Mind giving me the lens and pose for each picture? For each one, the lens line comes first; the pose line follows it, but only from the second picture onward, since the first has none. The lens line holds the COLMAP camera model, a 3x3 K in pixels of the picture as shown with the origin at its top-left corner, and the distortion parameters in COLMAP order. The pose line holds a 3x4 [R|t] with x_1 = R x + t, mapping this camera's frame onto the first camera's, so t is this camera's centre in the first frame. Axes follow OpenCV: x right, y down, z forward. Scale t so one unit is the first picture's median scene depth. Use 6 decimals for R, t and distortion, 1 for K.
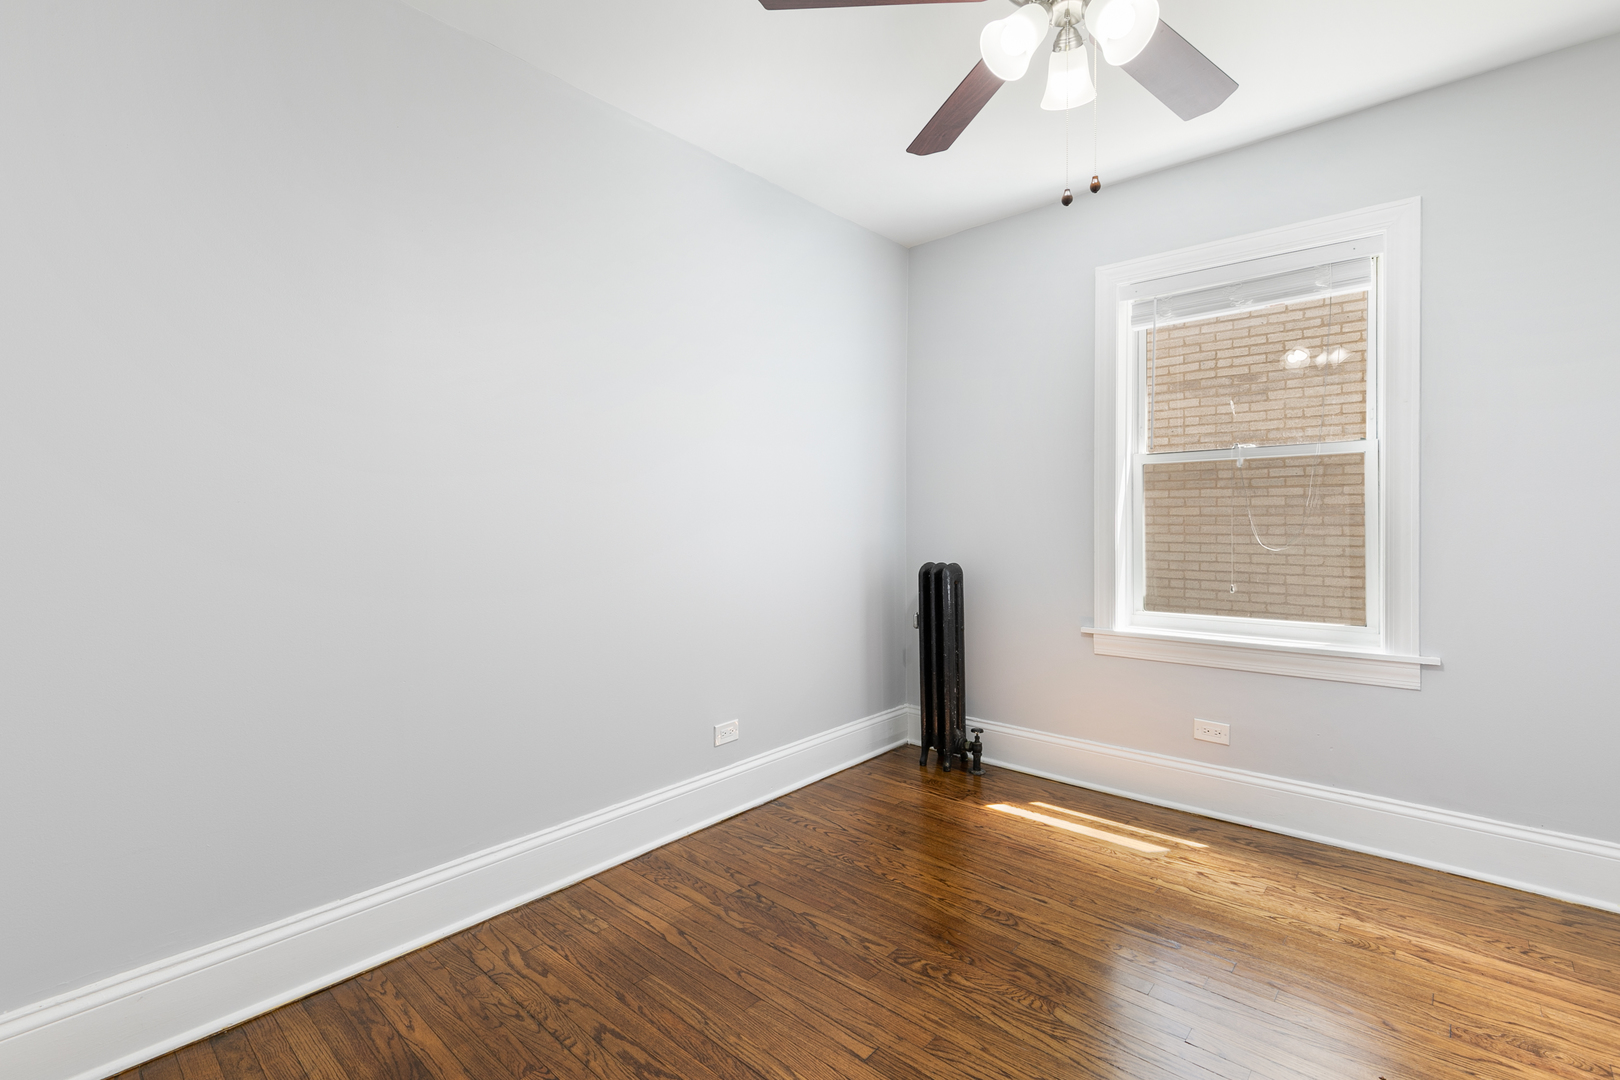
lens RADIAL K [[731.5, 0, 812.1], [0, 731.5, 526.1], [0, 0, 1]] dist [0.000860, 0.001489]
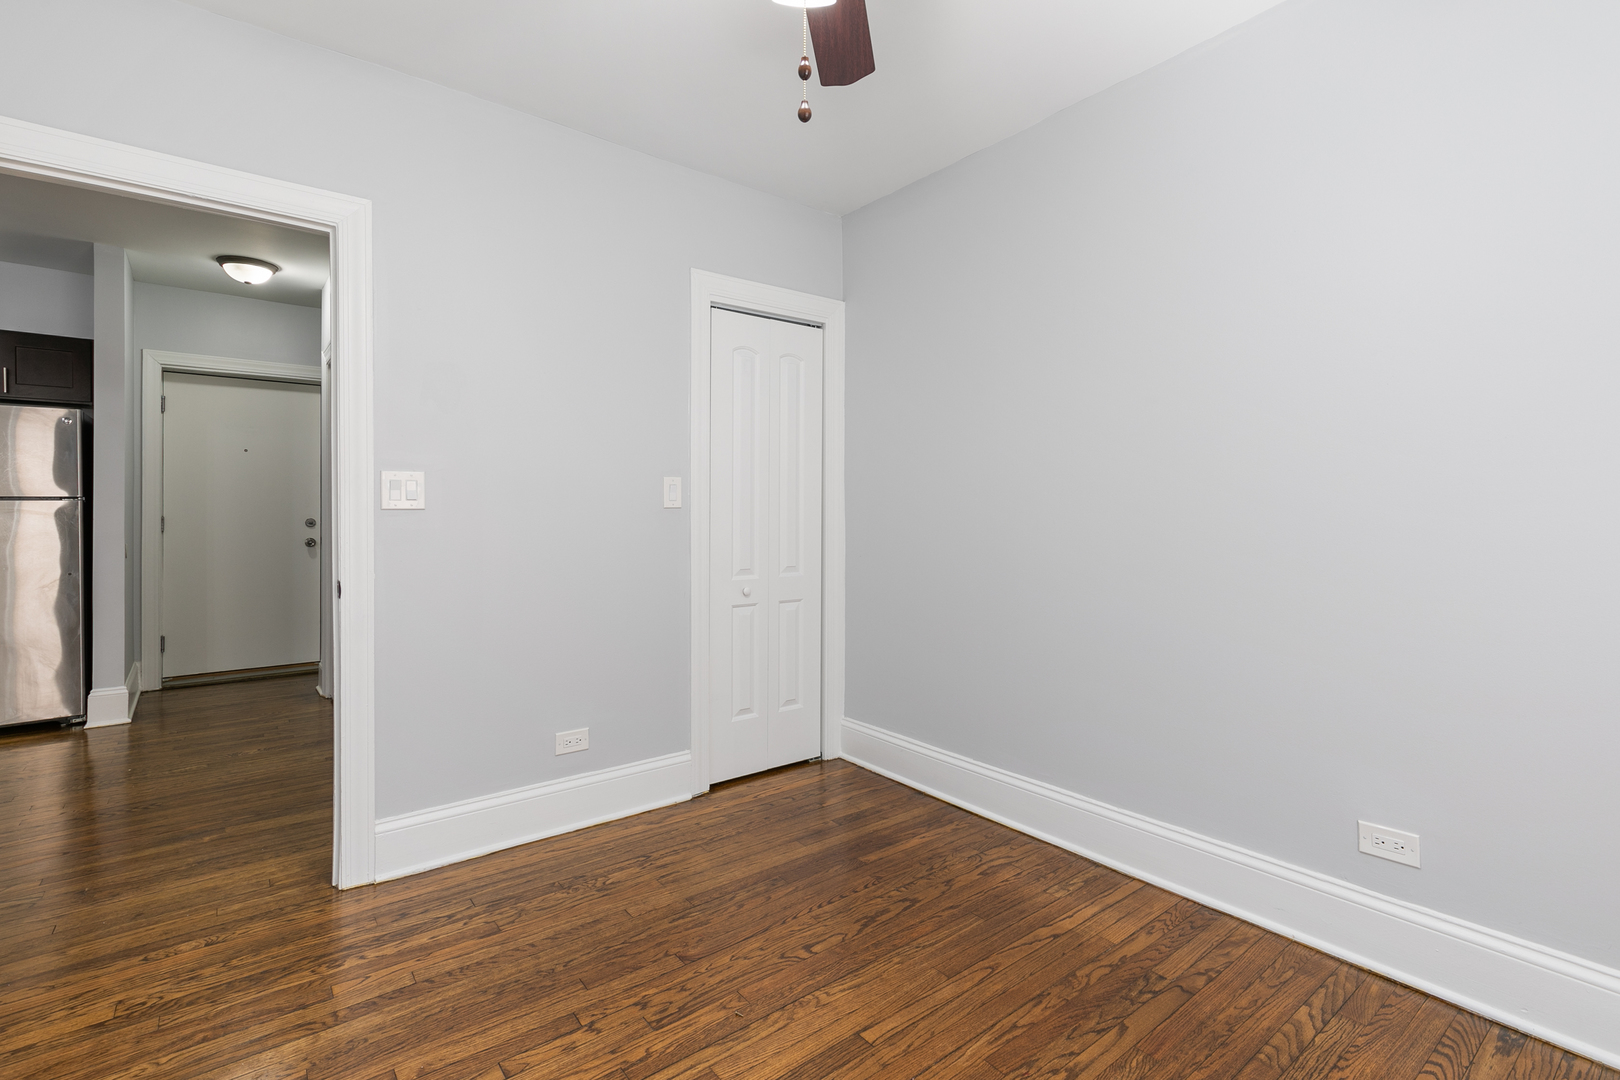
lens RADIAL K [[731.5, 0, 807.4], [0, 731.5, 524.3], [0, 0, 1]] dist [0.000860, 0.001489]
pose [[-0.172722, 0.021534, -0.984735, 0.834060], [-0.012314, 0.999636, 0.024020, -0.011807], [0.984894, 0.016274, -0.172394, 0.839567]]
